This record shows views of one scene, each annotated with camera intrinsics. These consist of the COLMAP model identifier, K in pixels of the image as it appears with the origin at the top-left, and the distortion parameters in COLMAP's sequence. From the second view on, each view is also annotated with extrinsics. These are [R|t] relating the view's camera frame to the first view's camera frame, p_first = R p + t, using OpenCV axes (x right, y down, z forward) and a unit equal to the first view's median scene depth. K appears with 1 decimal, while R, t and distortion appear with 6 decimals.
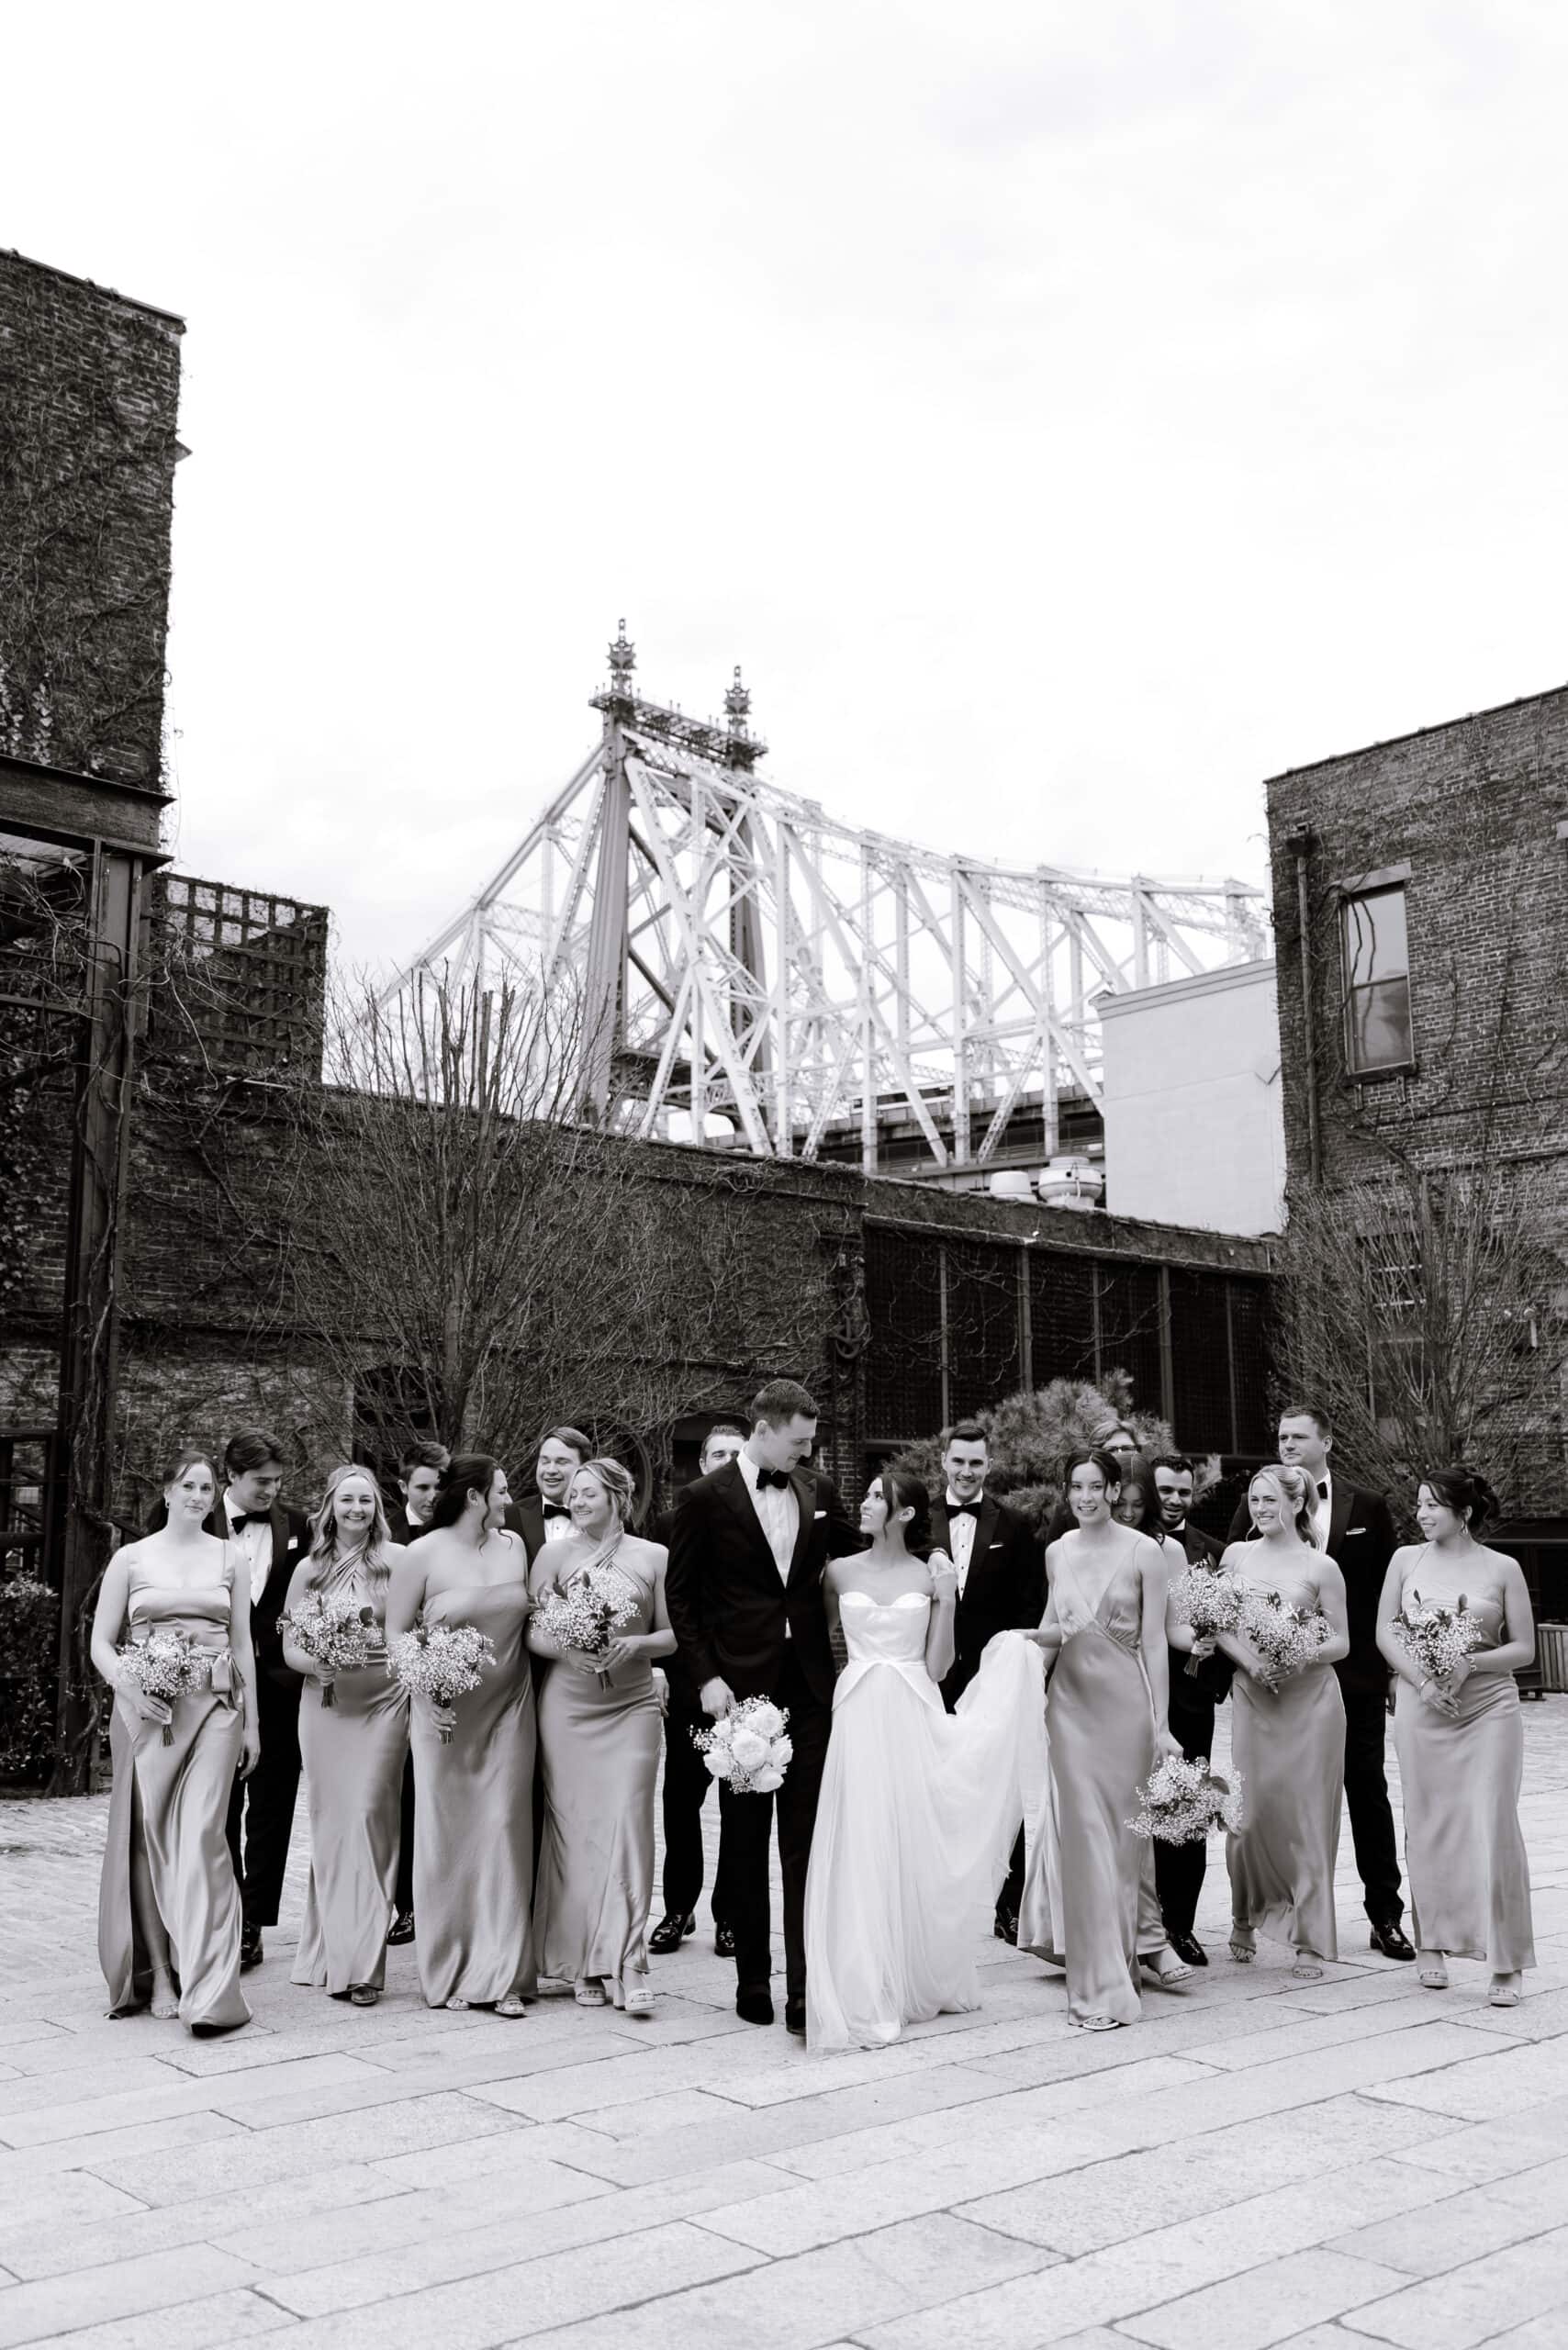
lens RADIAL K [[2107.0, 0, 674.1], [0, 2107.0, 1159.9], [0, 0, 1]] dist [0.005696, -0.015382]
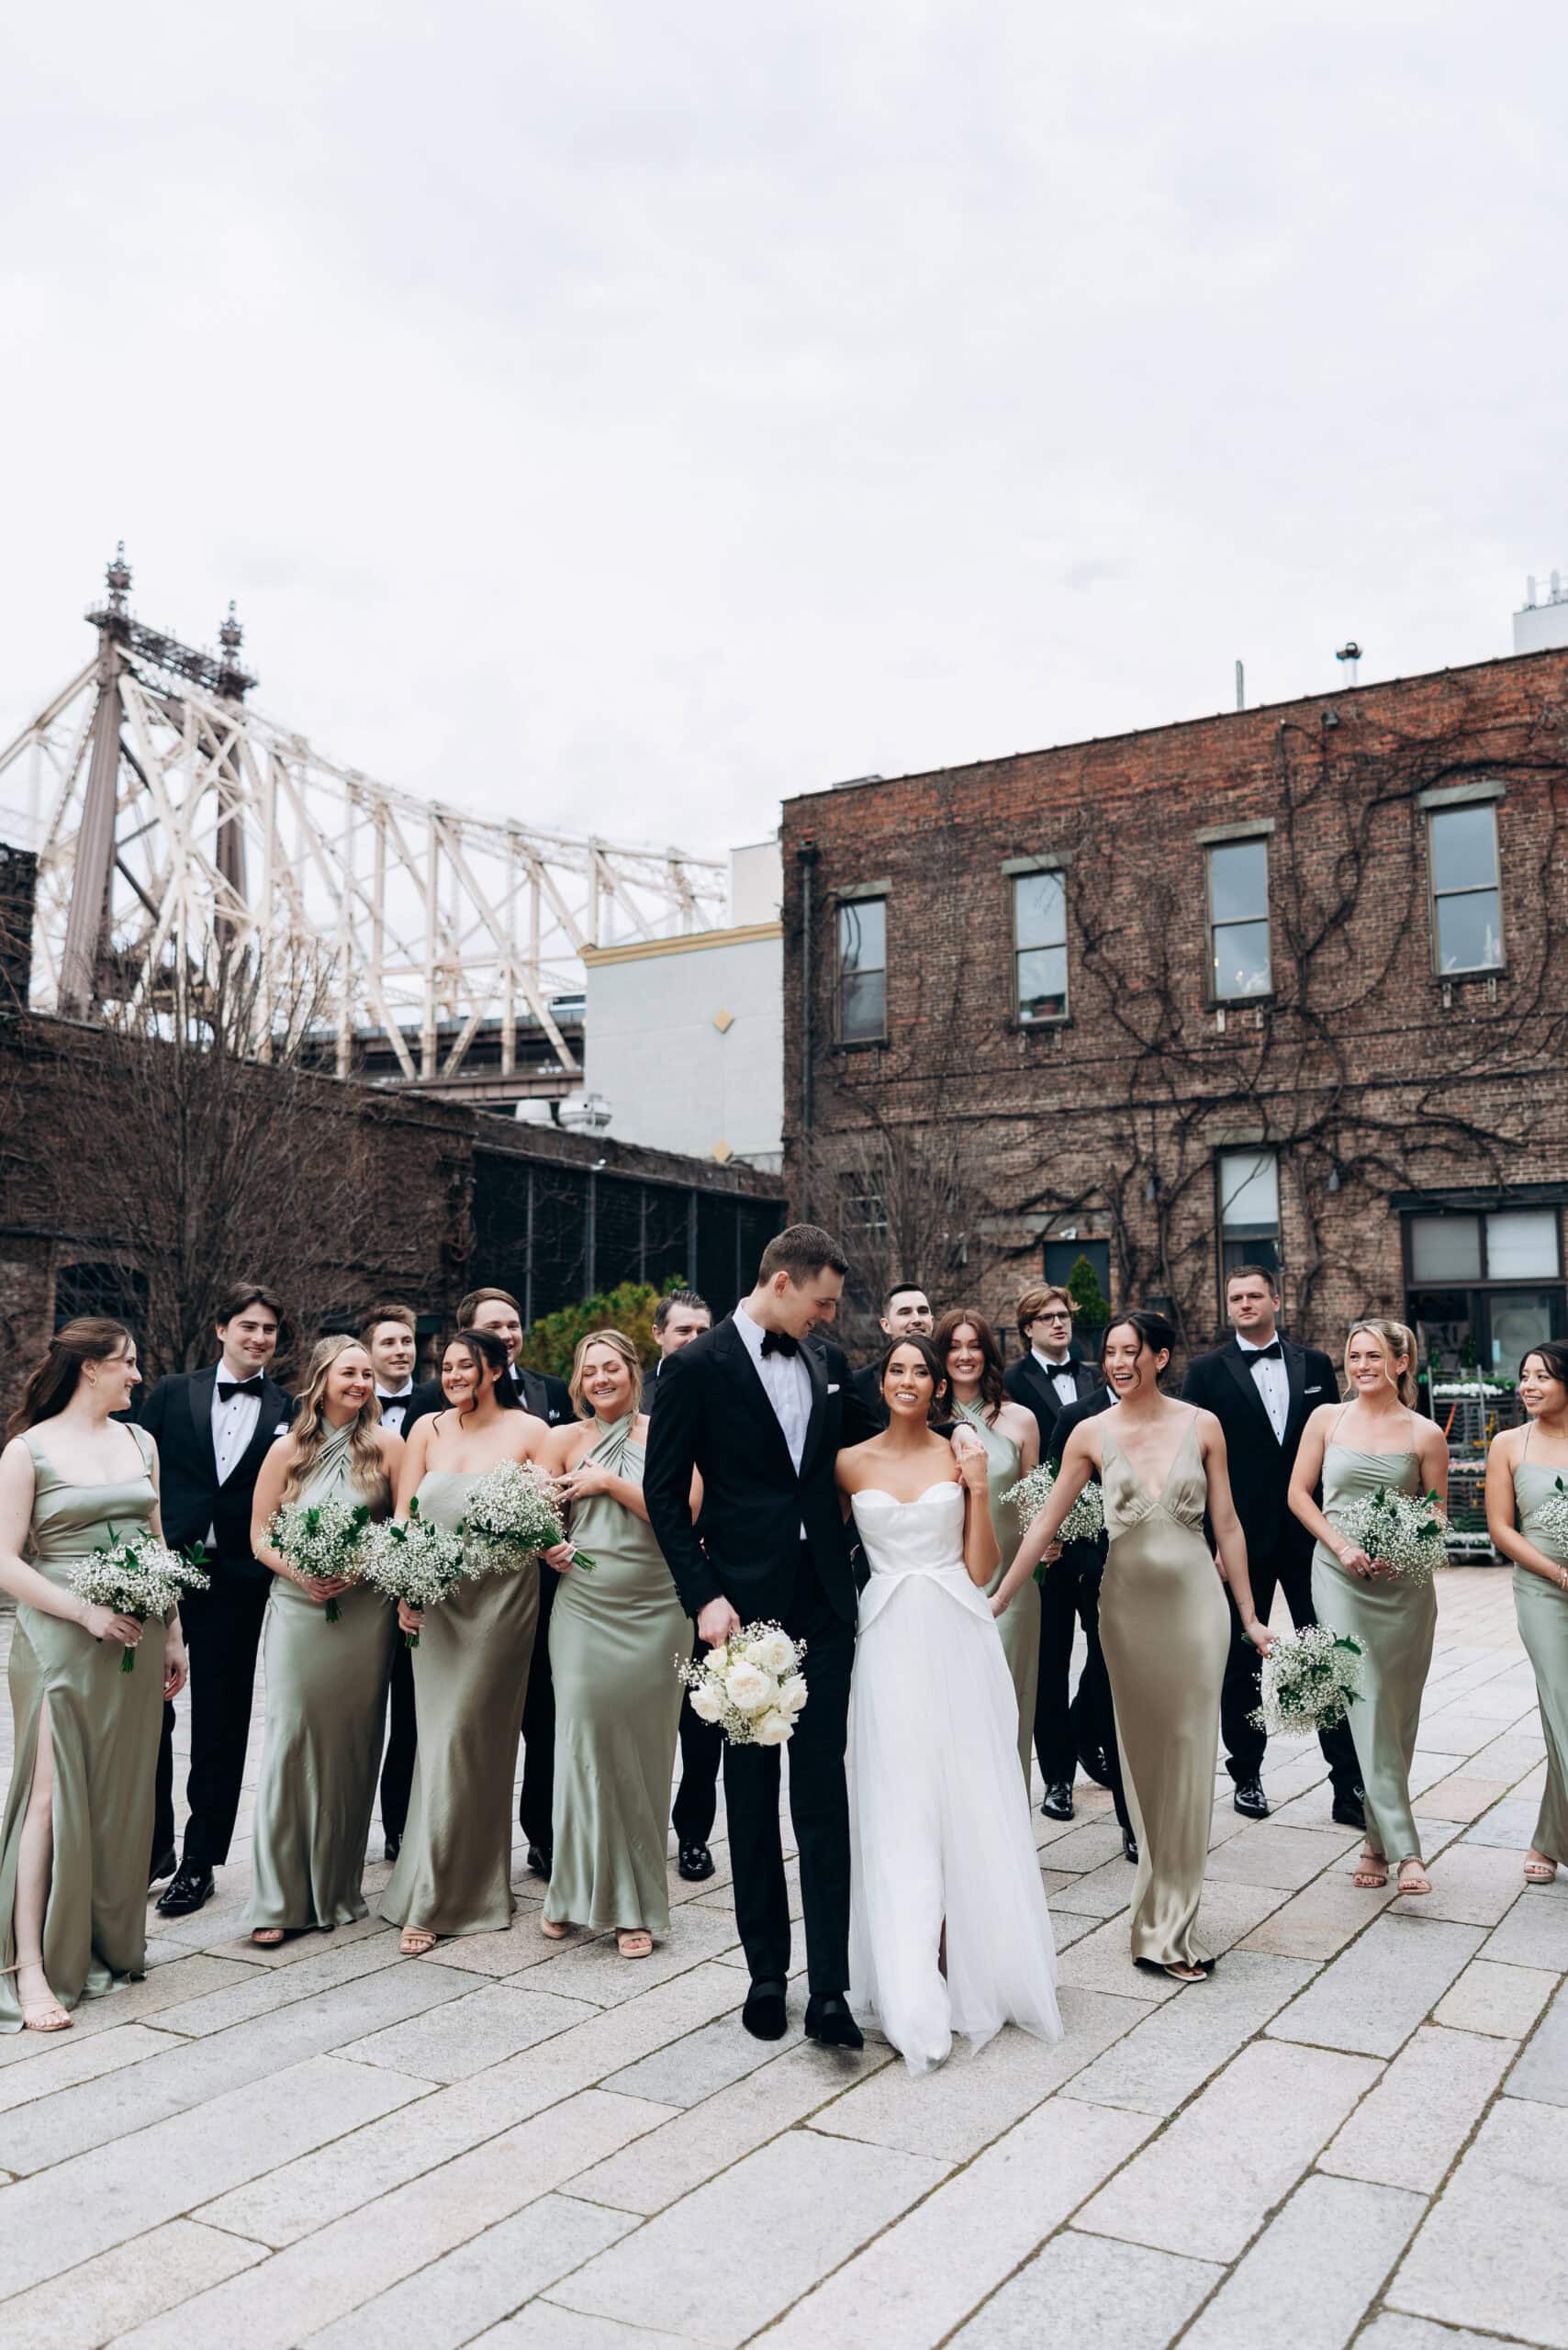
lens RADIAL K [[1869.4, 0, 784.0], [0, 1869.4, 1175.0], [0, 0, 1]] dist [0.006341, -0.015122]
pose [[0.944308, 0.036982, 0.326977, -0.072116], [-0.054337, 0.997548, 0.044102, -0.009682], [-0.324544, -0.059413, 0.944003, -0.051745]]
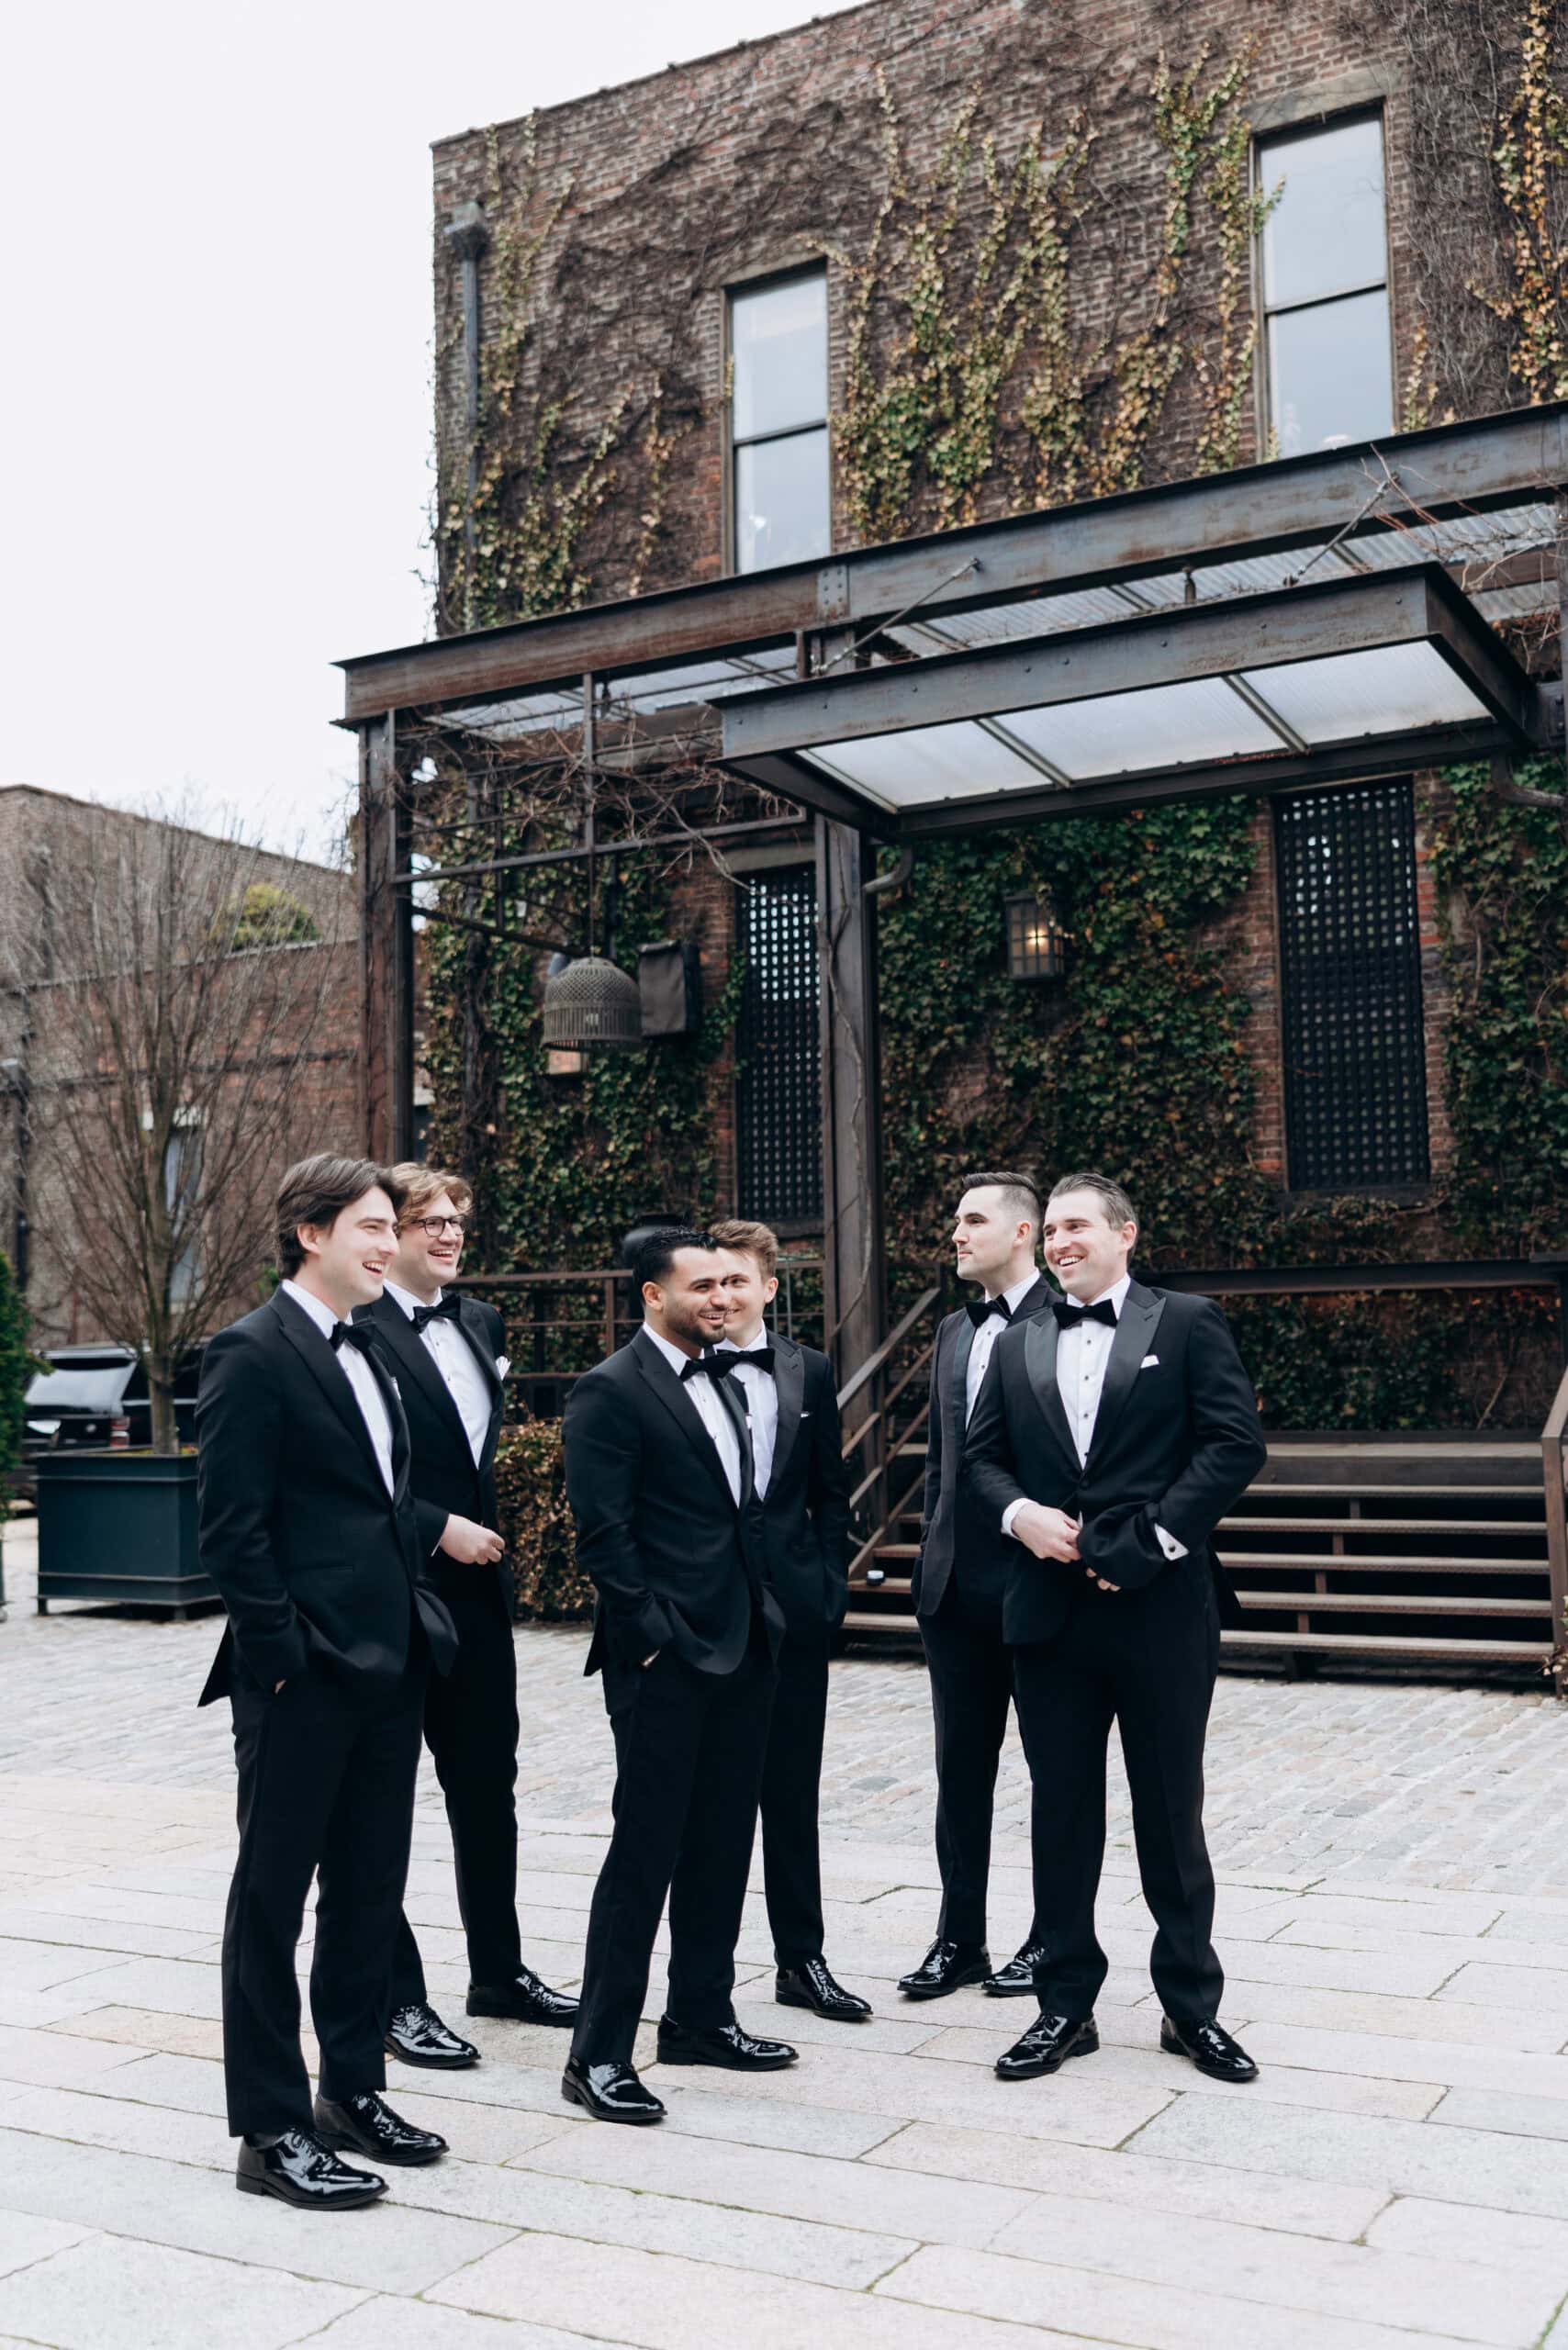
lens RADIAL K [[2325.3, 0, 771.7], [0, 2325.3, 1191.6], [0, 0, 1]] dist [0.011135, -0.012961]
pose [[0.346515, -0.081368, -0.934509, 0.103574], [0.182275, 0.983083, -0.018011, 0.019379], [0.920165, -0.164097, 0.355484, 0.103699]]
